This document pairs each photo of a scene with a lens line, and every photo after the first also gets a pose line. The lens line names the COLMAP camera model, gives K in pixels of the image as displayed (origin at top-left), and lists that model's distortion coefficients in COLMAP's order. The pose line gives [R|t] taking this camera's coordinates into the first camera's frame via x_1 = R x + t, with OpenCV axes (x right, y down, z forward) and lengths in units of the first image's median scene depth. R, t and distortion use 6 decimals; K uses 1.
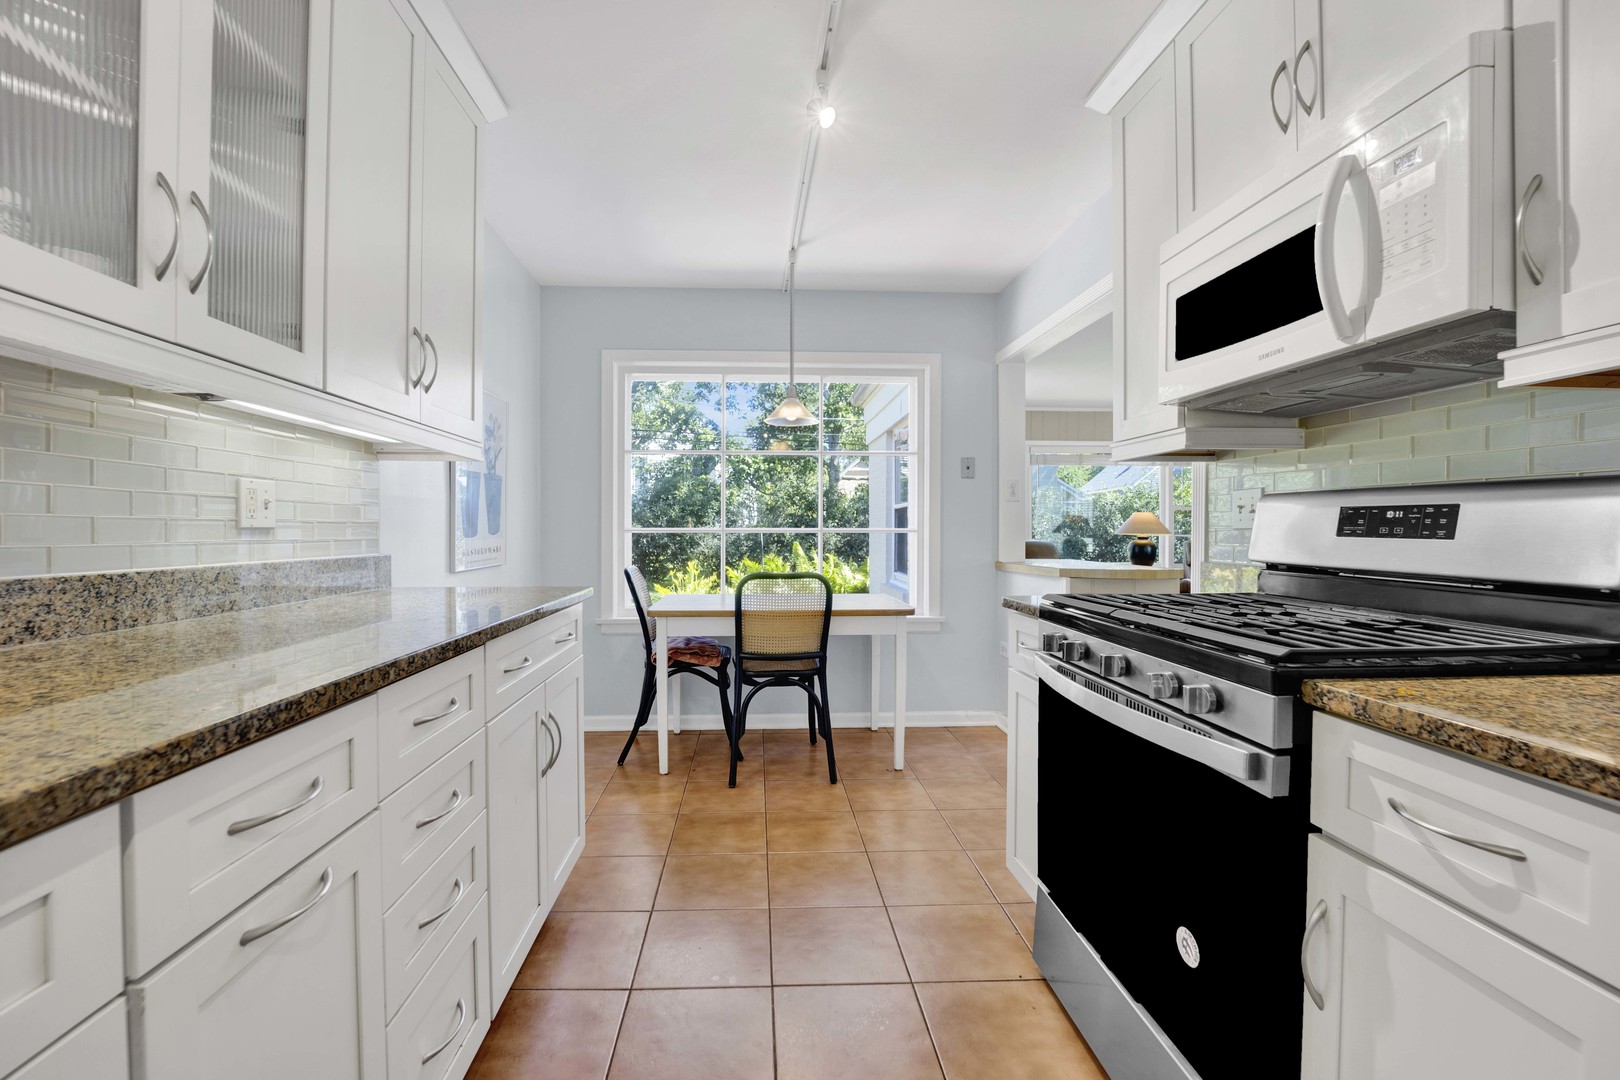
lens RADIAL K [[674.1, 0, 785.2], [0, 674.1, 542.6], [0, 0, 1]] dist [-0.021234, -0.000444]
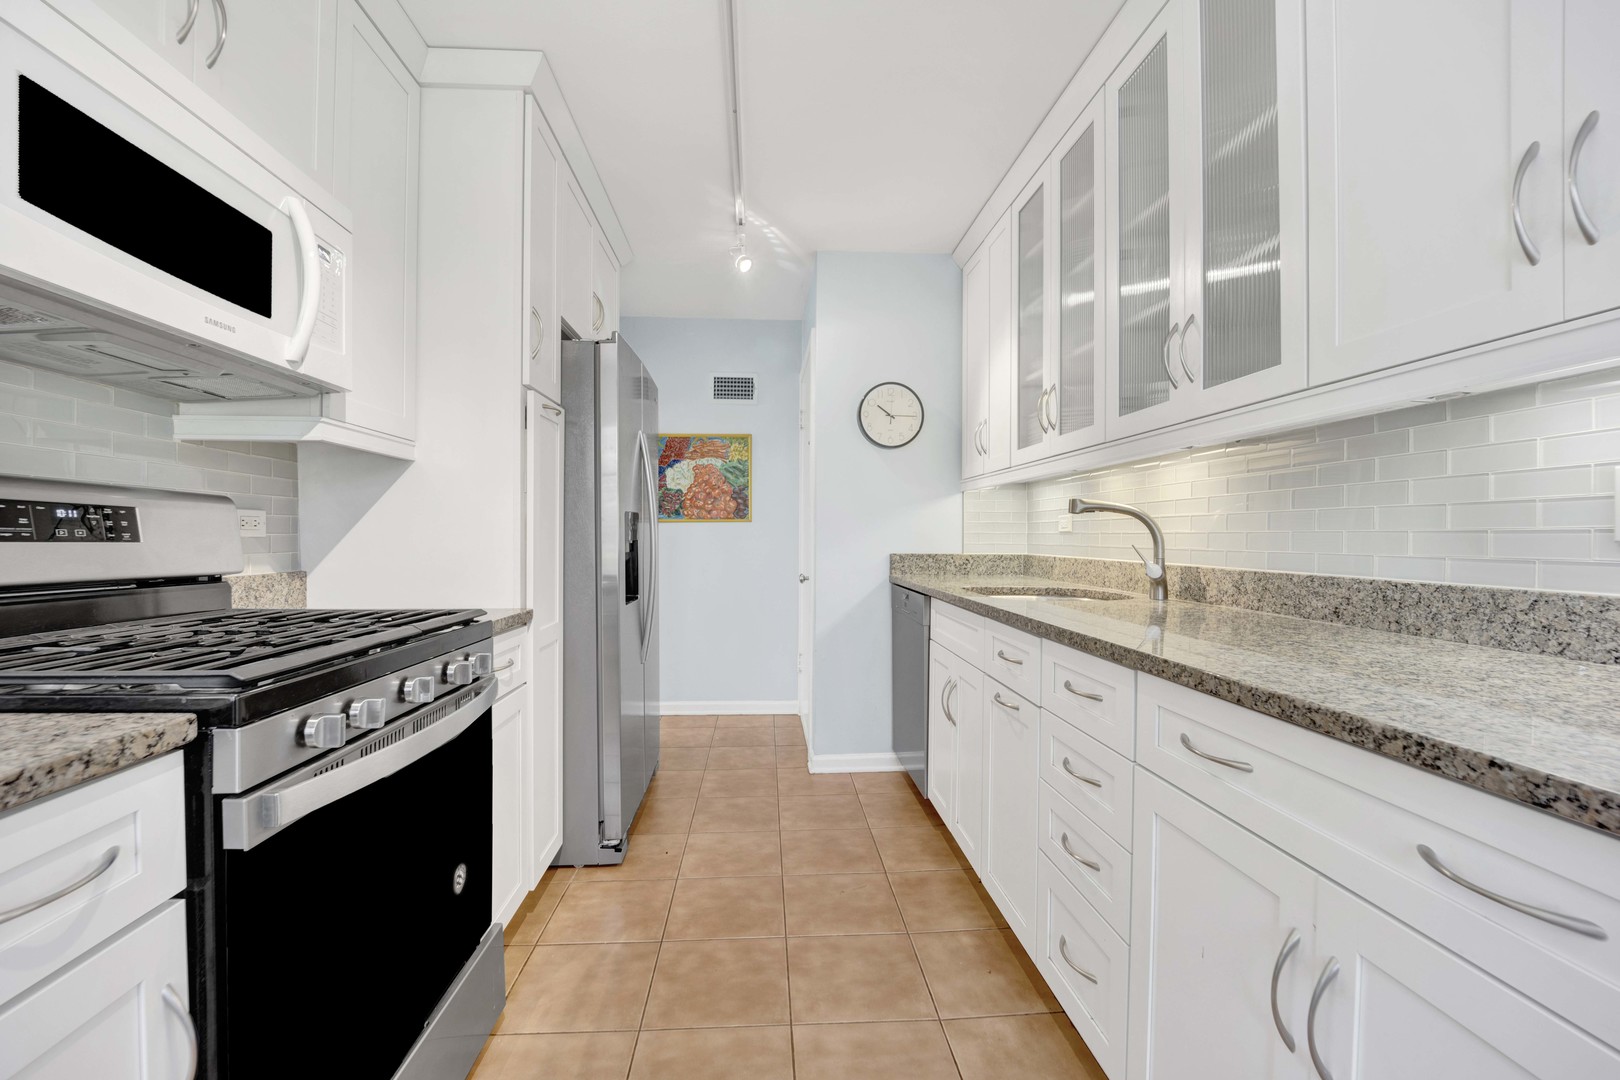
lens RADIAL K [[646.1, 0, 796.5], [0, 646.1, 538.0], [0, 0, 1]] dist [-0.018542, -0.000703]
pose [[-0.999457, -0.007773, -0.032007, 0.026368], [-0.008533, 0.999683, 0.023670, -0.041887], [0.031813, 0.023930, -0.999207, 1.972777]]
